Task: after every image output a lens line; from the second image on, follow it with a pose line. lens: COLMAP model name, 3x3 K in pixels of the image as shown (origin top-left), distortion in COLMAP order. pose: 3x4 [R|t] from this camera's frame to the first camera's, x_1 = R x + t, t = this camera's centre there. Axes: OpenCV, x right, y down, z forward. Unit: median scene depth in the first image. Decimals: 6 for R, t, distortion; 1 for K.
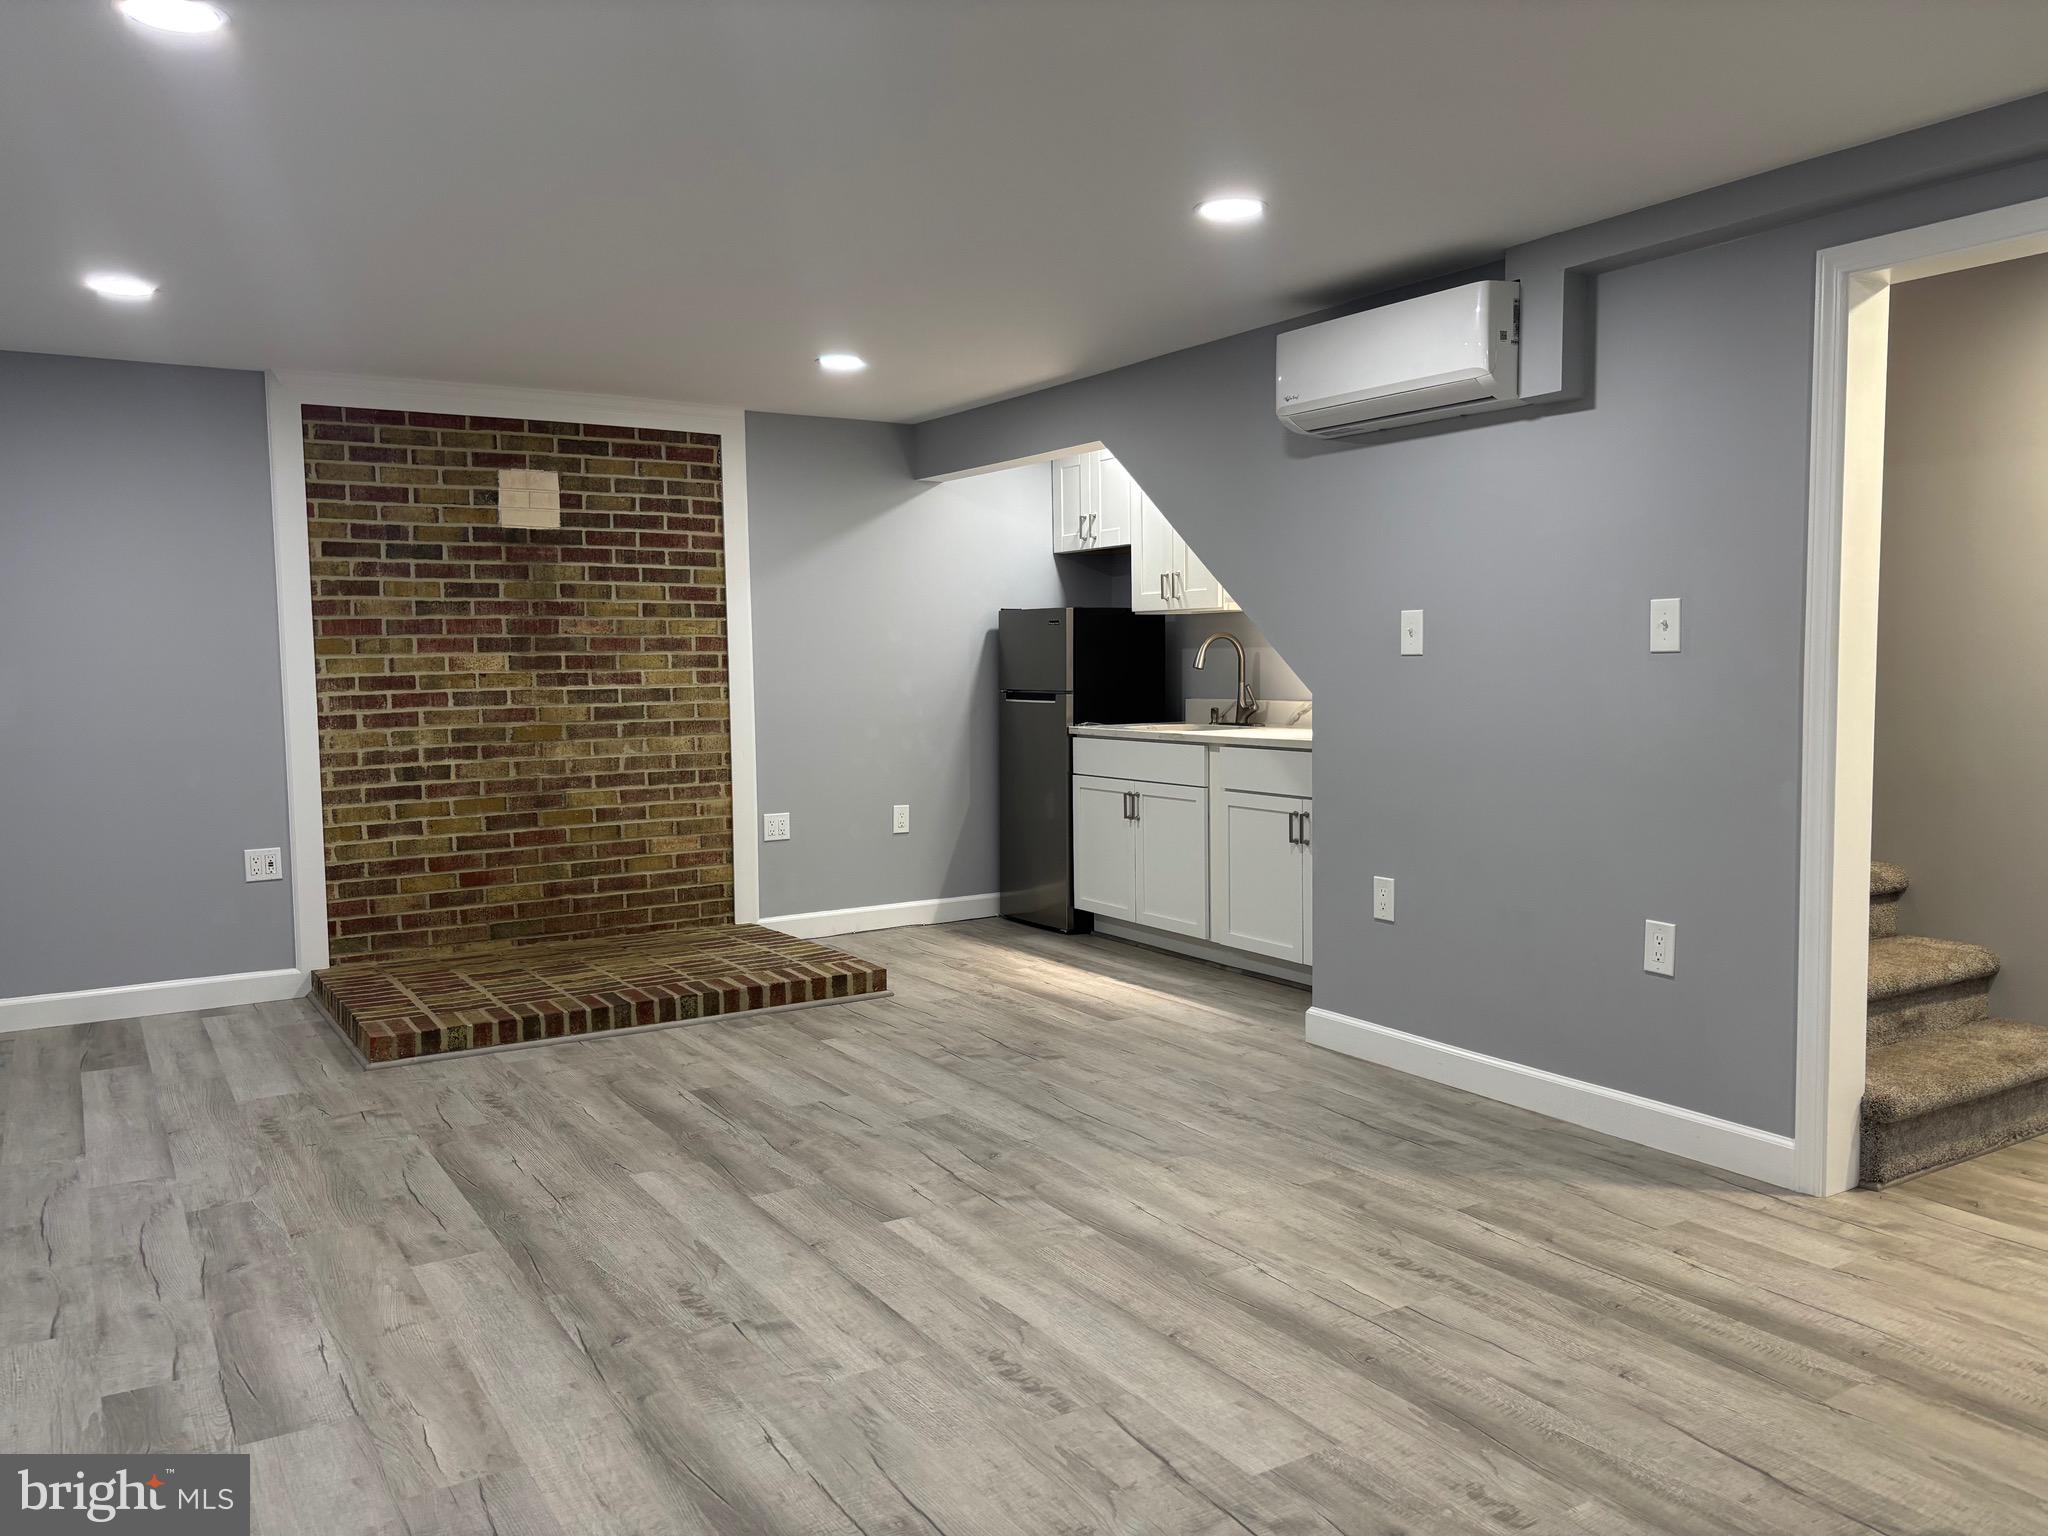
lens RADIAL K [[1545.1, 0, 1024.6], [0, 1545.1, 771.2], [0, 0, 1]] dist [0.044478, -0.057978]
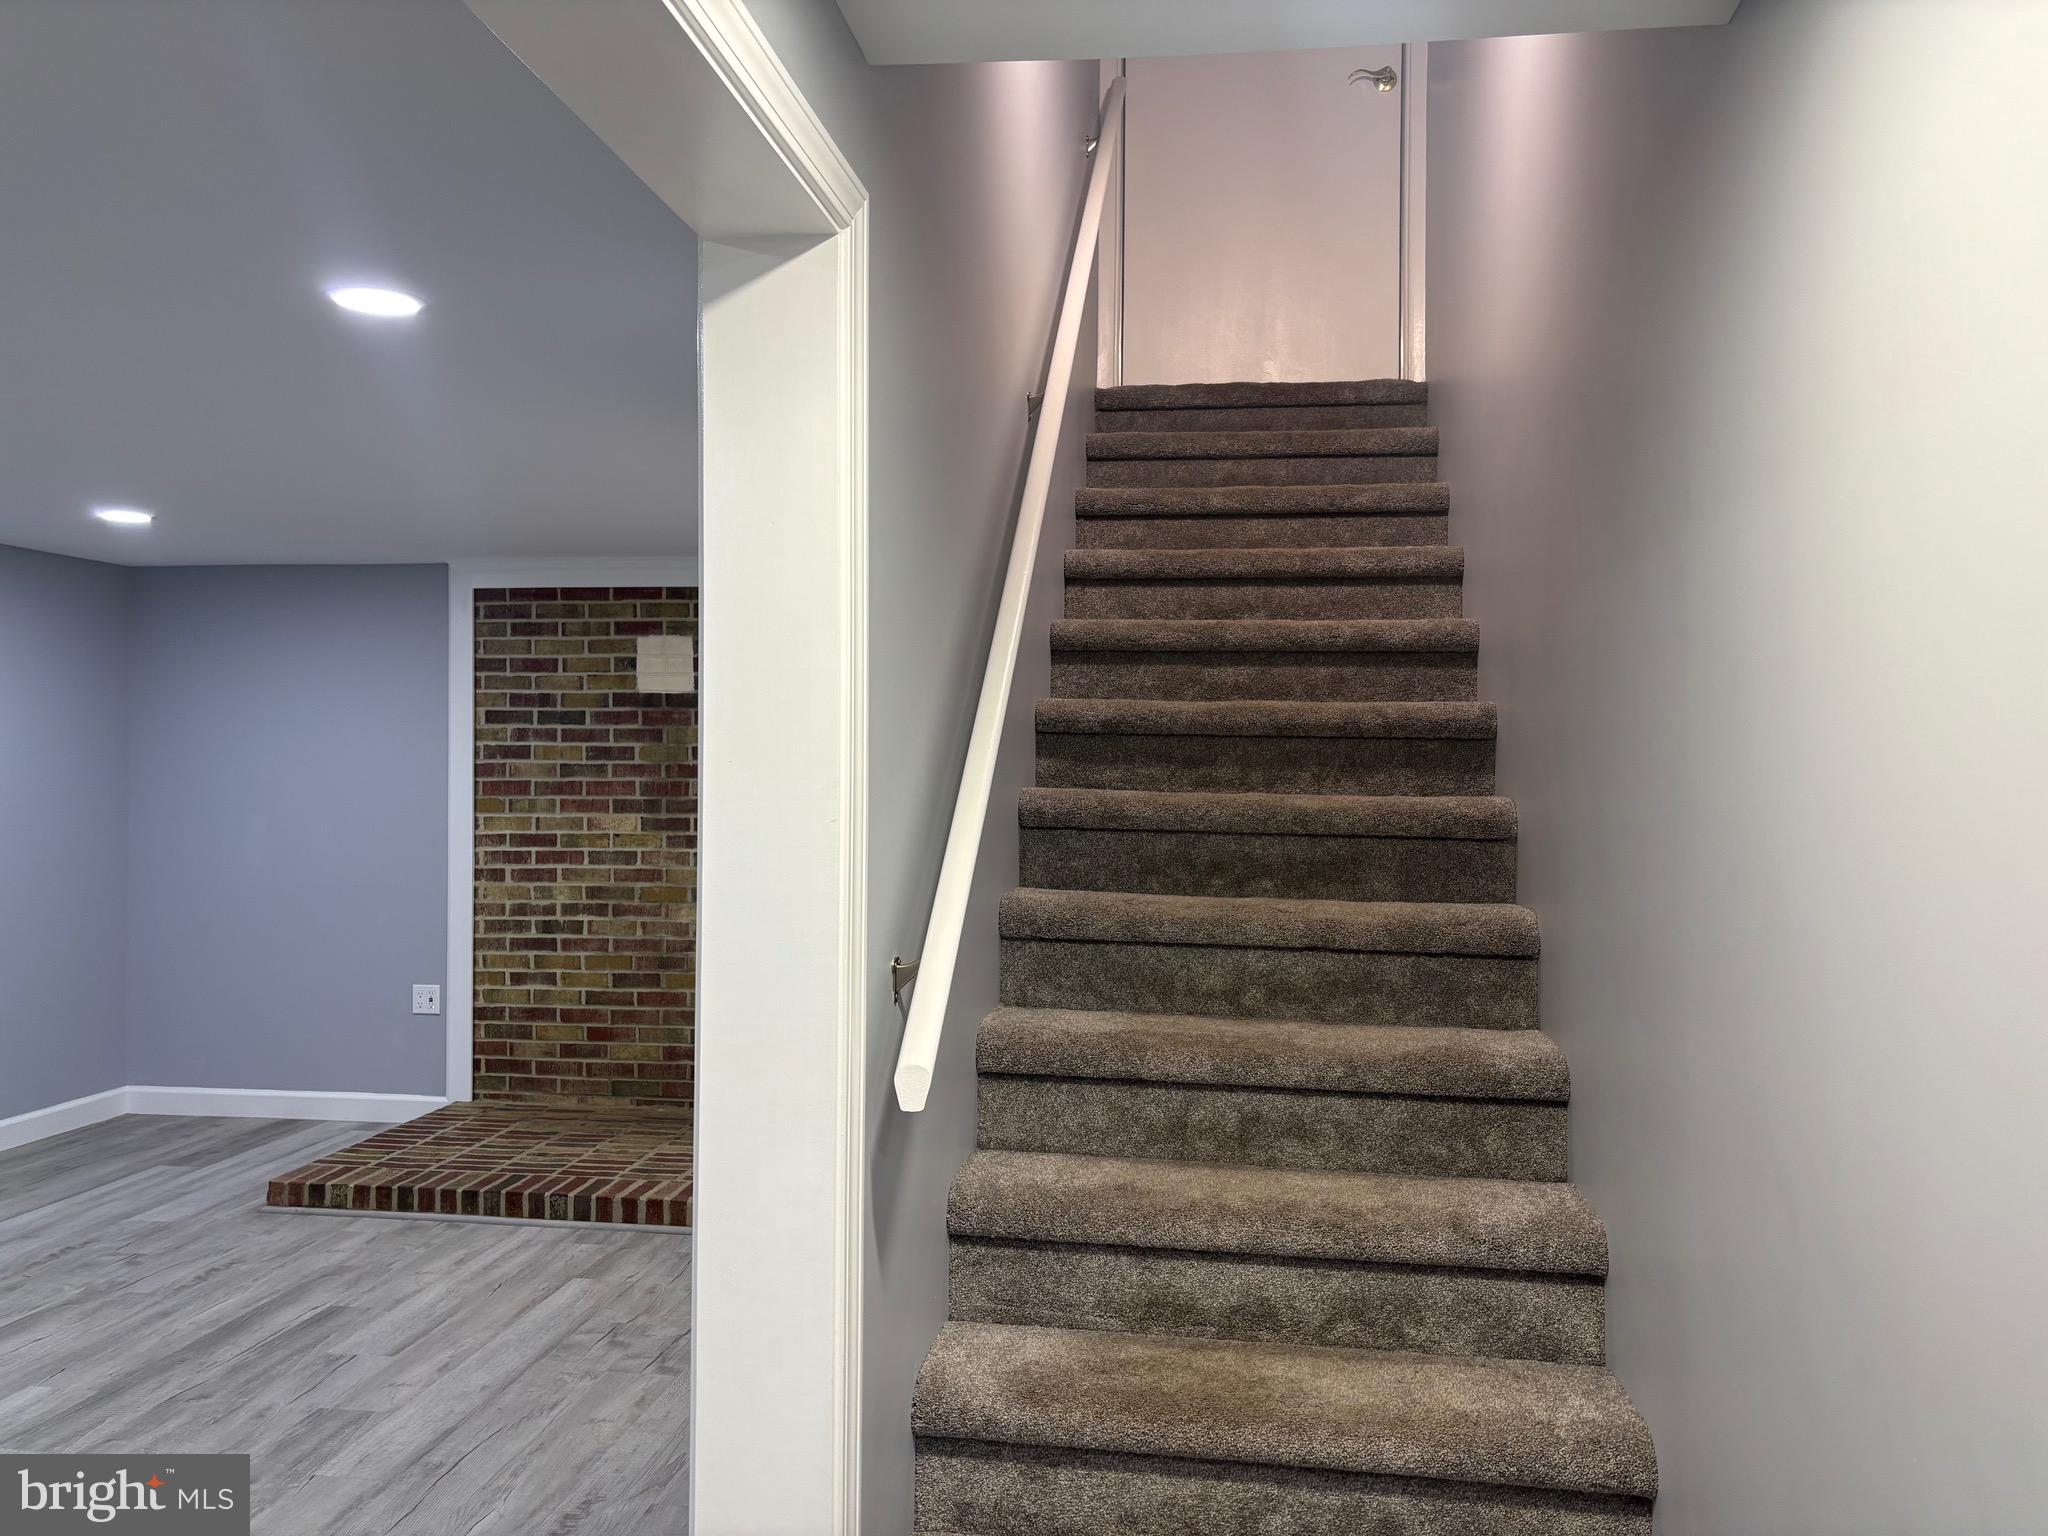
lens RADIAL K [[1545.1, 0, 1024.6], [0, 1545.1, 771.2], [0, 0, 1]] dist [0.044478, -0.057978]
pose [[0.766301, 0.018016, -0.642229, 0.535416], [-0.065657, 0.996569, -0.050385, -0.072827], [0.639118, 0.080777, 0.764855, 0.398624]]
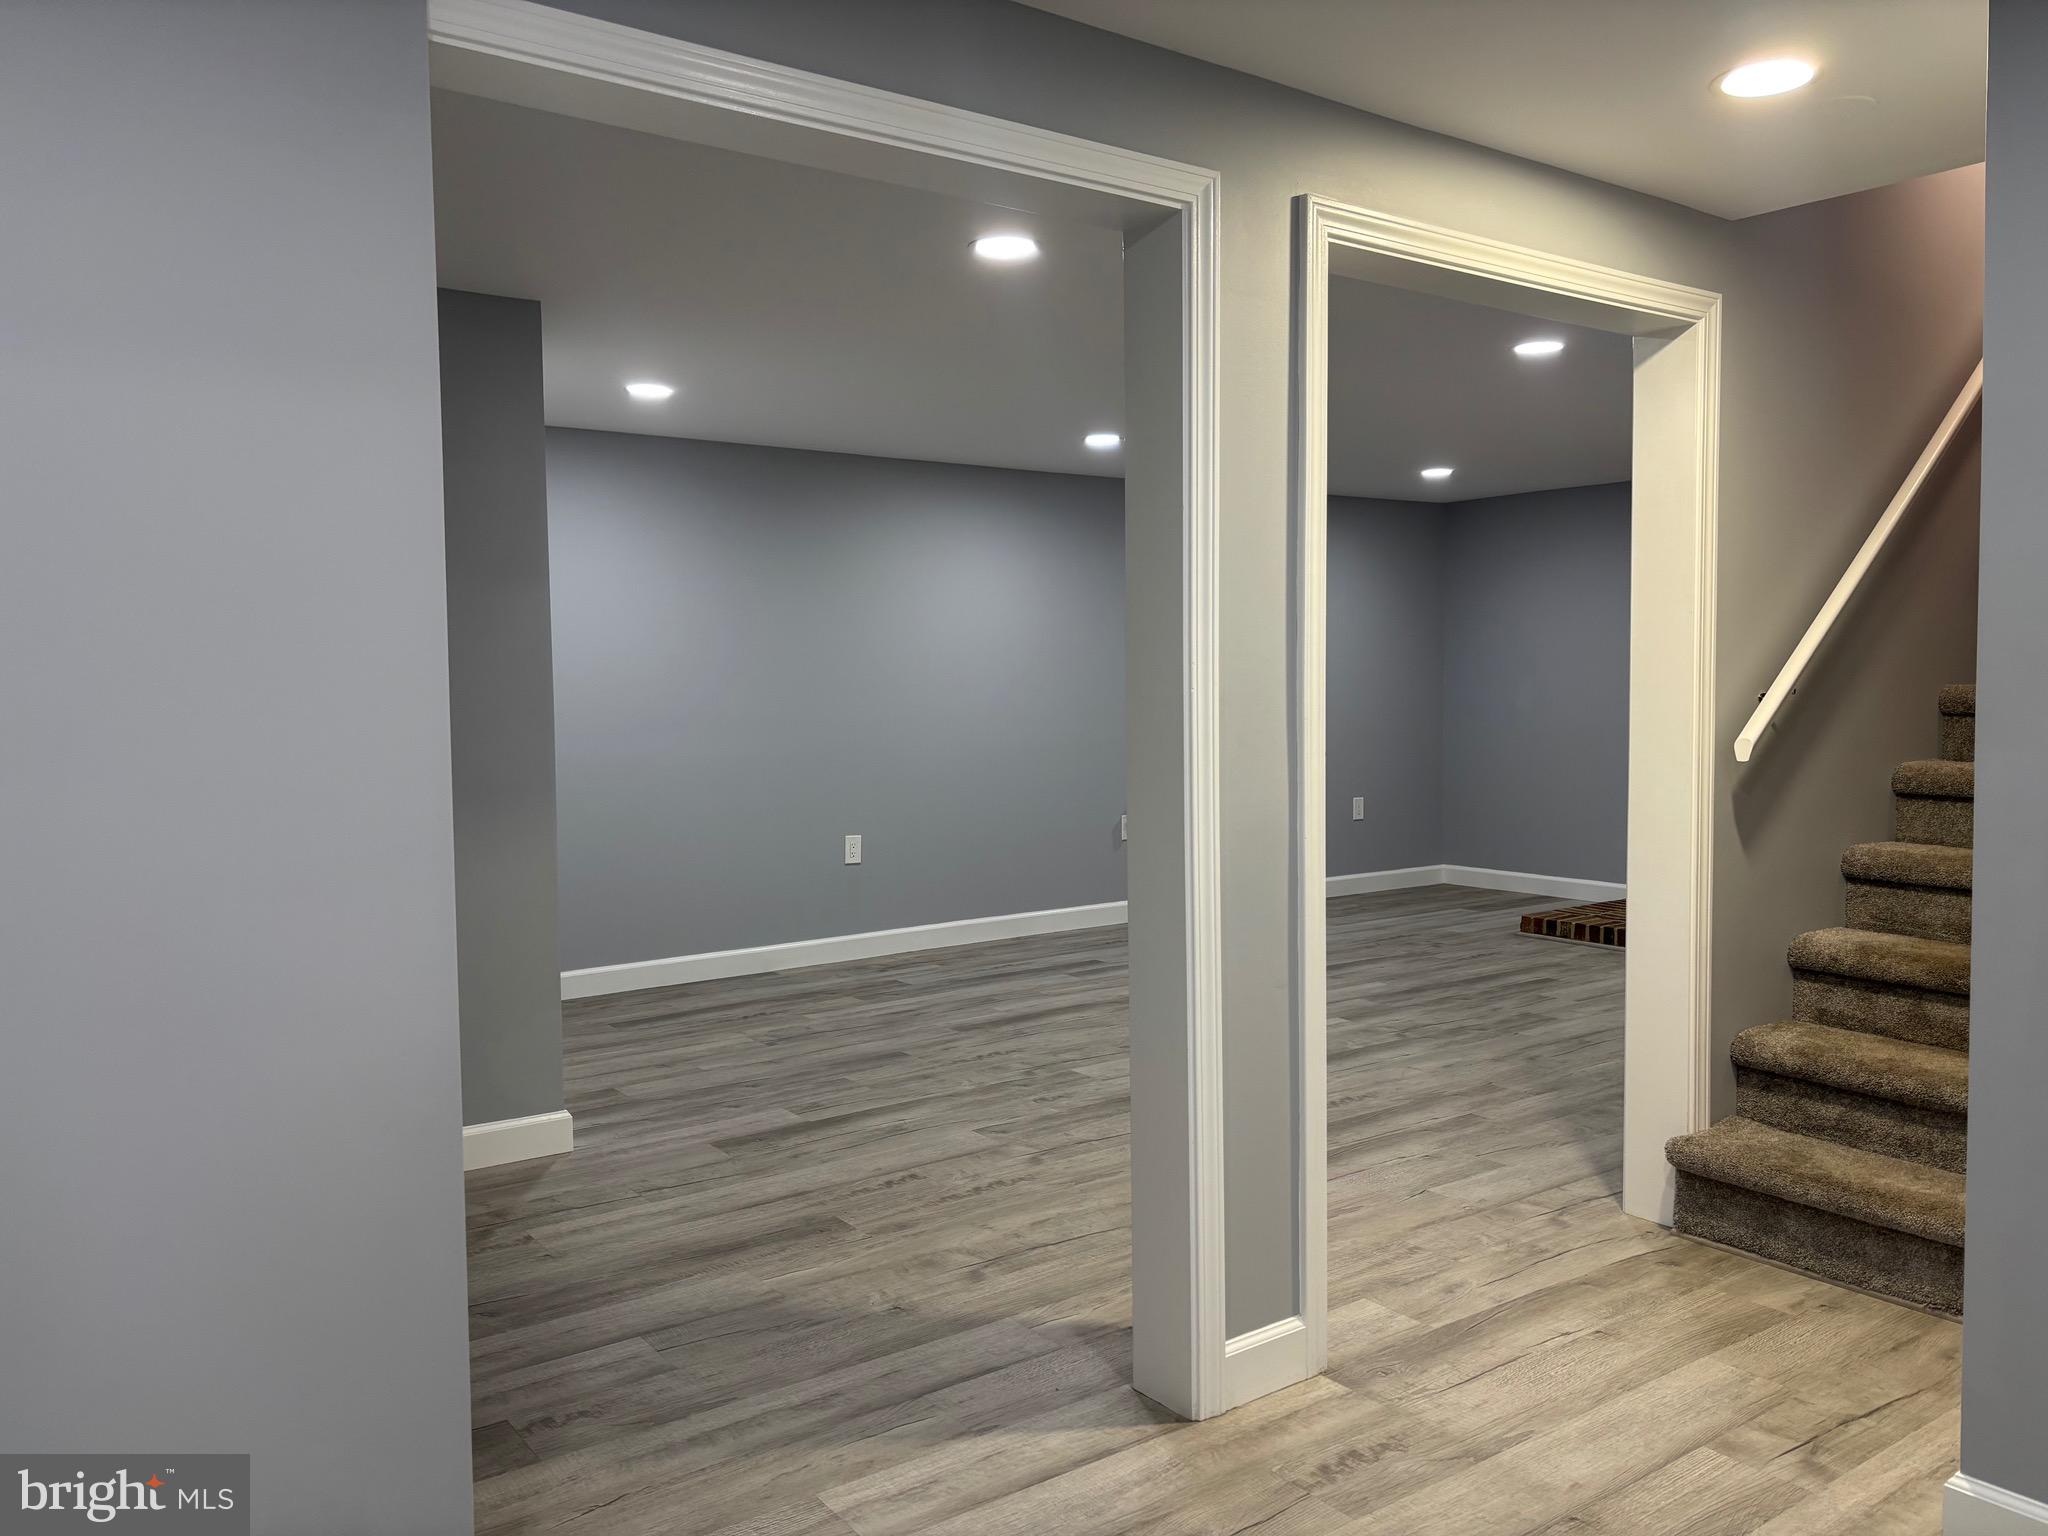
lens RADIAL K [[1545.1, 0, 1024.6], [0, 1545.1, 771.2], [0, 0, 1]] dist [0.044478, -0.057978]
pose [[0.067985, 0.069725, -0.995247, 0.900492], [-0.062504, 0.995893, 0.065501, -0.038668], [0.995727, 0.057754, 0.072064, 0.303390]]
